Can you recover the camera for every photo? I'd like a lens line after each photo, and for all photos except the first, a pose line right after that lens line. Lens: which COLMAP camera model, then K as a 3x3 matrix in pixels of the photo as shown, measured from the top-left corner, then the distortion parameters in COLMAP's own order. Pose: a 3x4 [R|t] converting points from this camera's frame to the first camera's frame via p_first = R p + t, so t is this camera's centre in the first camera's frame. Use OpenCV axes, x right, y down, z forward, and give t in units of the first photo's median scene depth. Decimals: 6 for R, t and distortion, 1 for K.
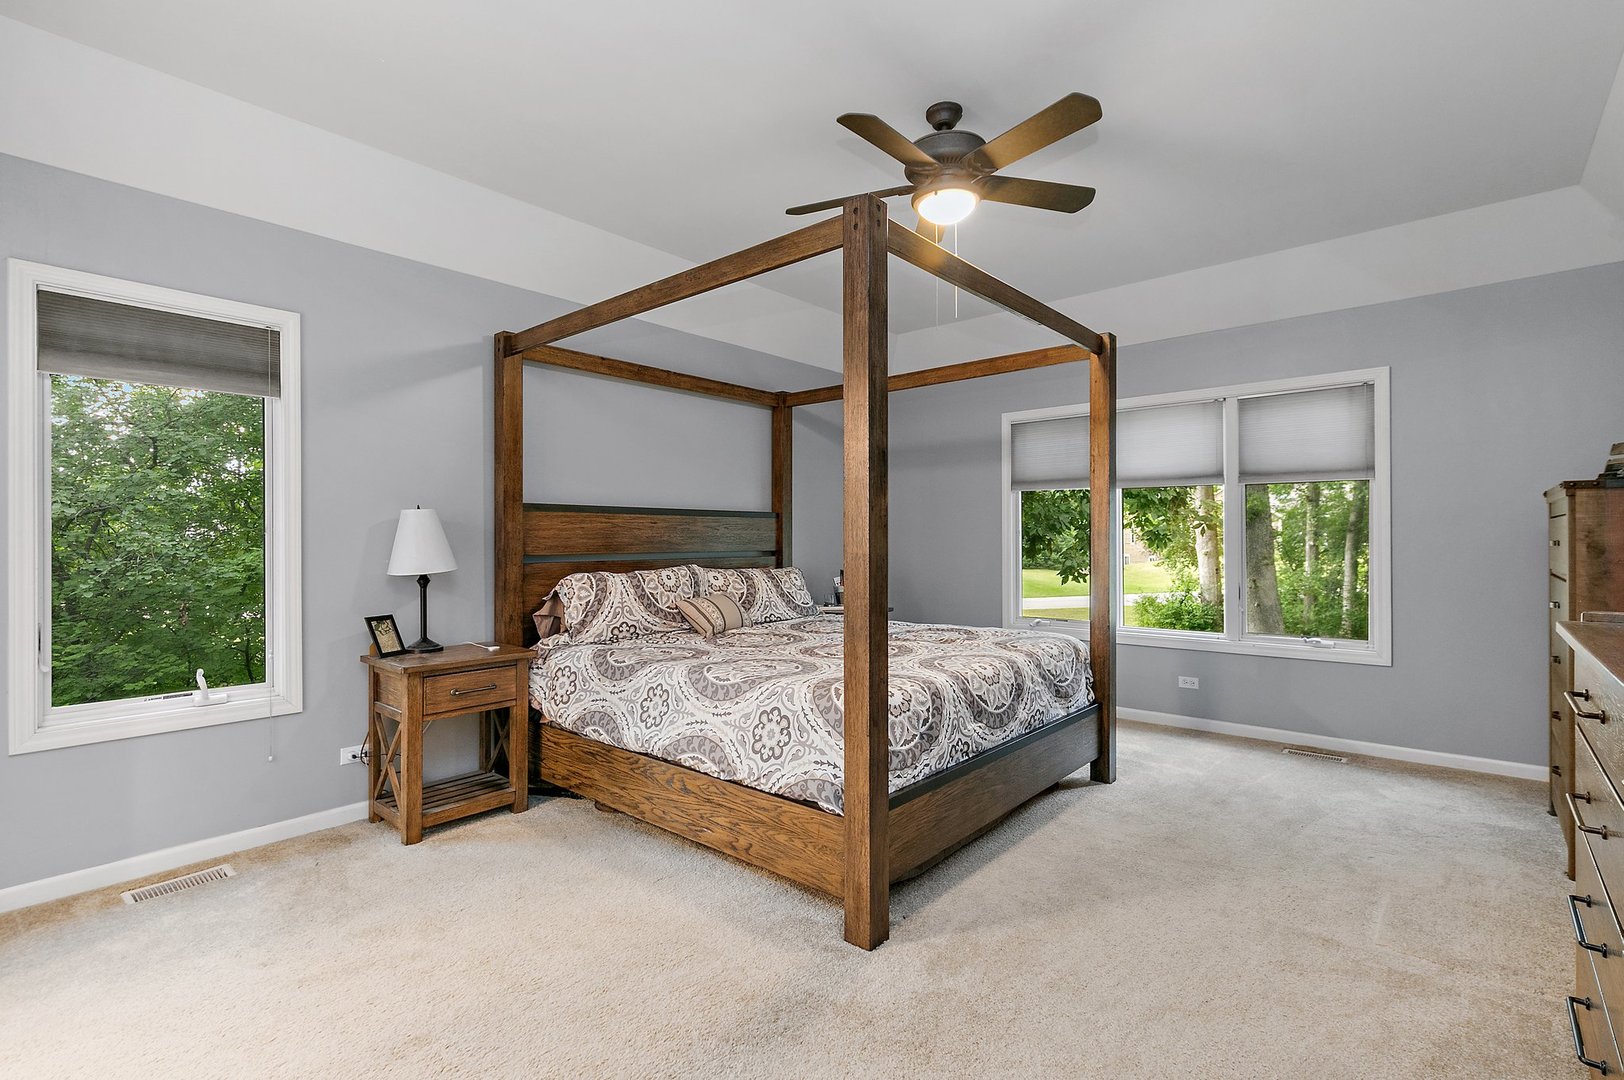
lens RADIAL K [[744.8, 0, 815.9], [0, 744.8, 537.0], [0, 0, 1]] dist [0.003832, 0.001239]
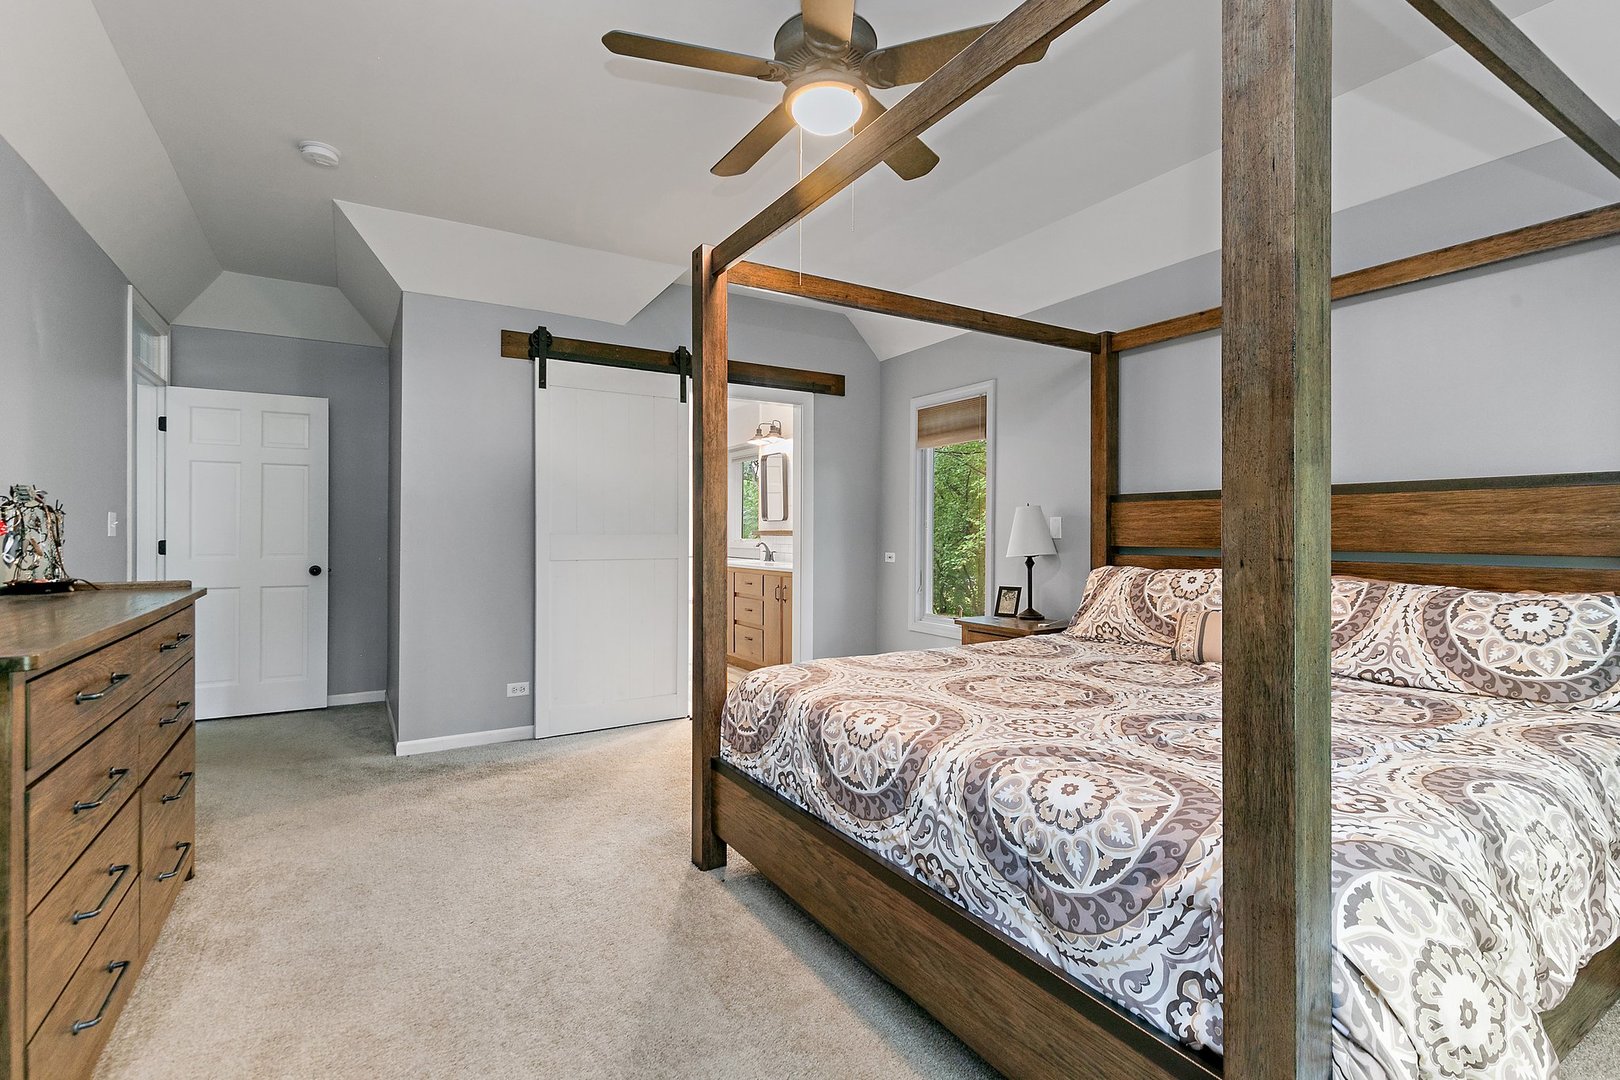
lens RADIAL K [[743.0, 0, 812.0], [0, 743.0, 533.2], [0, 0, 1]] dist [0.003832, 0.001239]
pose [[-0.297395, 0.007050, -0.954728, 0.739380], [0.003516, 0.999974, 0.006288, -0.000781], [0.954748, -0.001487, -0.297412, 0.962081]]
